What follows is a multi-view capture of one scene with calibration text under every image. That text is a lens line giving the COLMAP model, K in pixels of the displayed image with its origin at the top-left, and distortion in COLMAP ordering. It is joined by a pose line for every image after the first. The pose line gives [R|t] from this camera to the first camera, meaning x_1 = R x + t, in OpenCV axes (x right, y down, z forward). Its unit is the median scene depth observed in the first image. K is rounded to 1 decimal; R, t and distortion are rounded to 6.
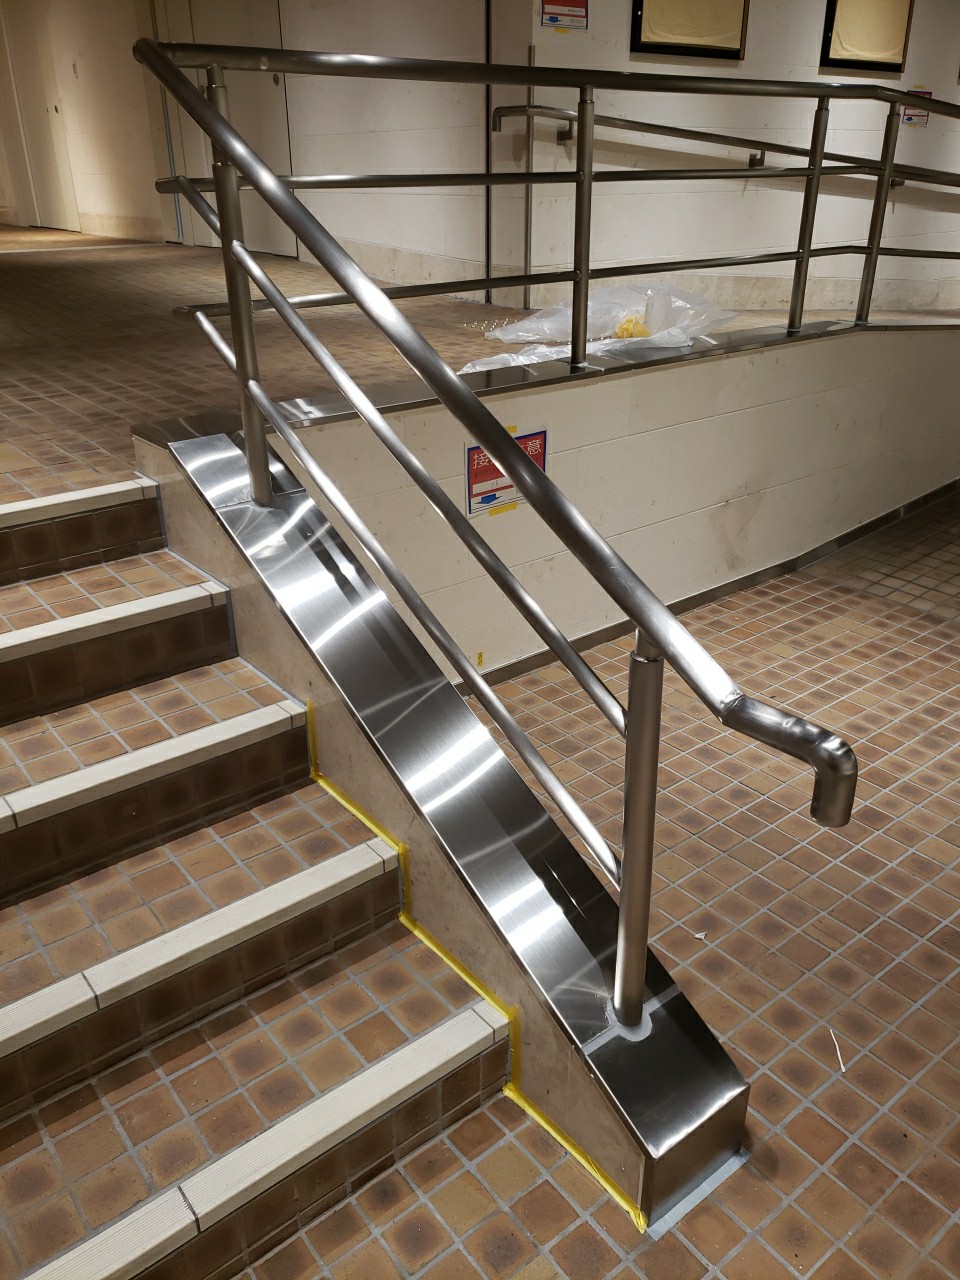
lens RADIAL K [[998.7, 0, 481.3], [0, 998.7, 646.2], [0, 0, 1]] dist [0.004722, 0.008284]
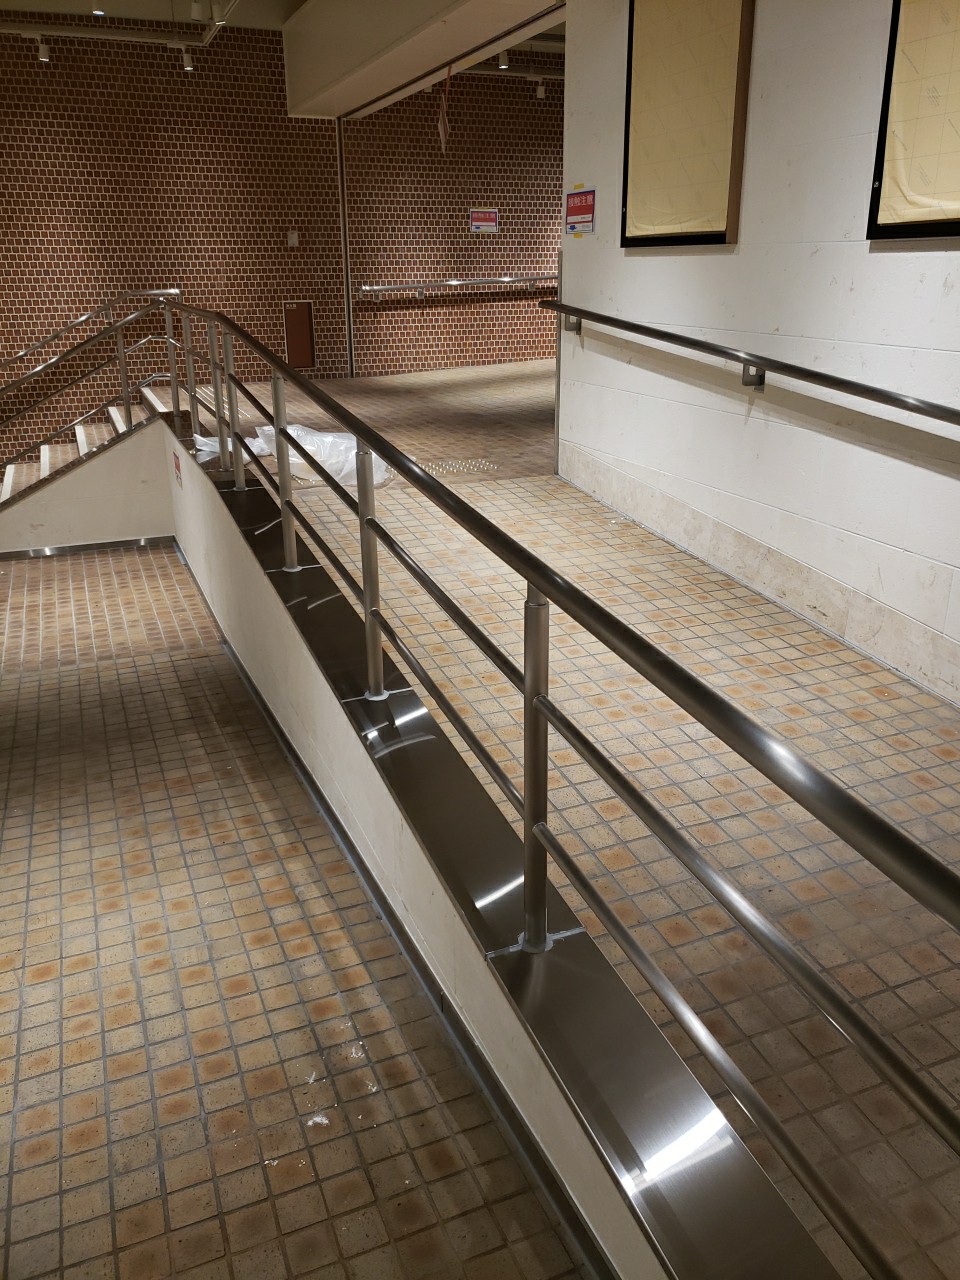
lens RADIAL K [[998.7, 0, 481.4], [0, 998.7, 634.6], [0, 0, 1]] dist [0.004722, 0.008284]
pose [[-0.279920, 0.345856, -0.895560, 1.624895], [-0.402173, 0.804806, 0.436513, -0.931788], [0.871723, 0.482359, -0.086188, 1.615056]]
